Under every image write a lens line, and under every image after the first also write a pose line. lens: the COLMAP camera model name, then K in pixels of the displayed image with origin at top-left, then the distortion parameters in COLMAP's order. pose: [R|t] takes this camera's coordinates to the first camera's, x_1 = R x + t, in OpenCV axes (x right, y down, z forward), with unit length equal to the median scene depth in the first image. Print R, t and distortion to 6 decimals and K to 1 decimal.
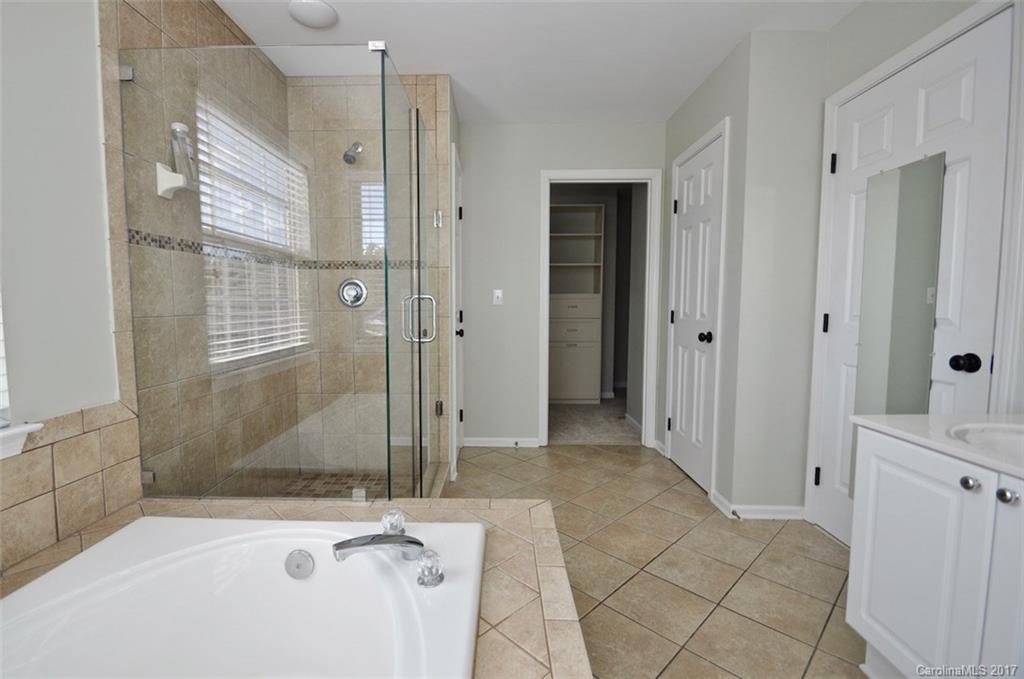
lens RADIAL K [[449.4, 0, 489.6], [0, 449.4, 338.7], [0, 0, 1]] dist [0.017259, -0.018409]
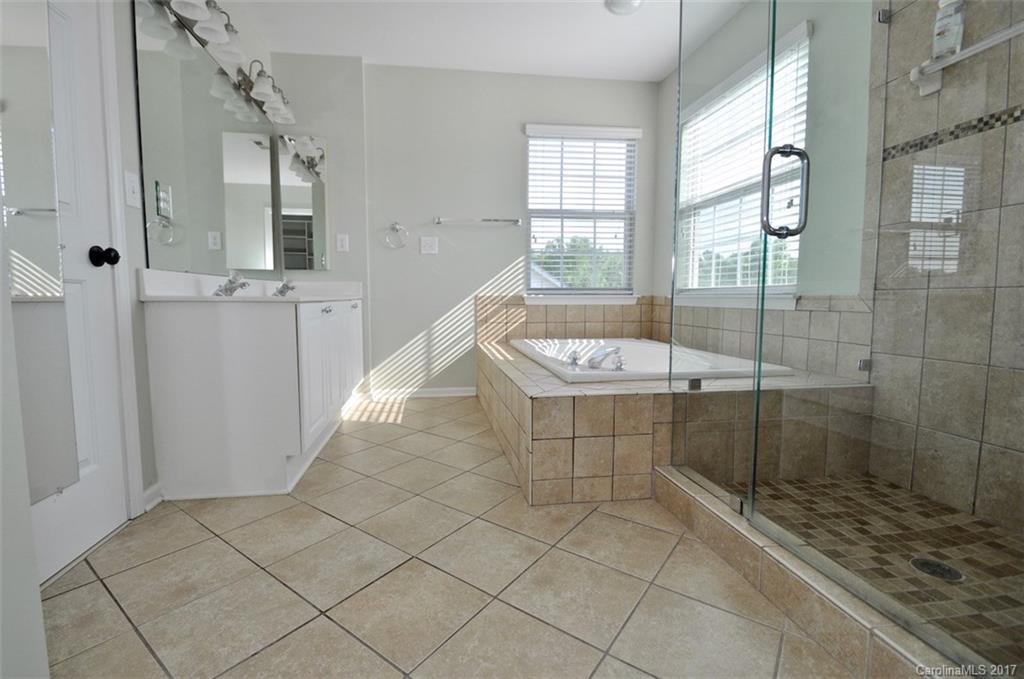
lens RADIAL K [[449.4, 0, 489.6], [0, 449.4, 338.7], [0, 0, 1]] dist [0.017259, -0.018409]
pose [[-0.987606, 0.016531, -0.156079, 0.369532], [-0.008407, 0.987438, 0.157780, 0.061172], [0.156726, 0.157137, -0.975061, 1.903813]]
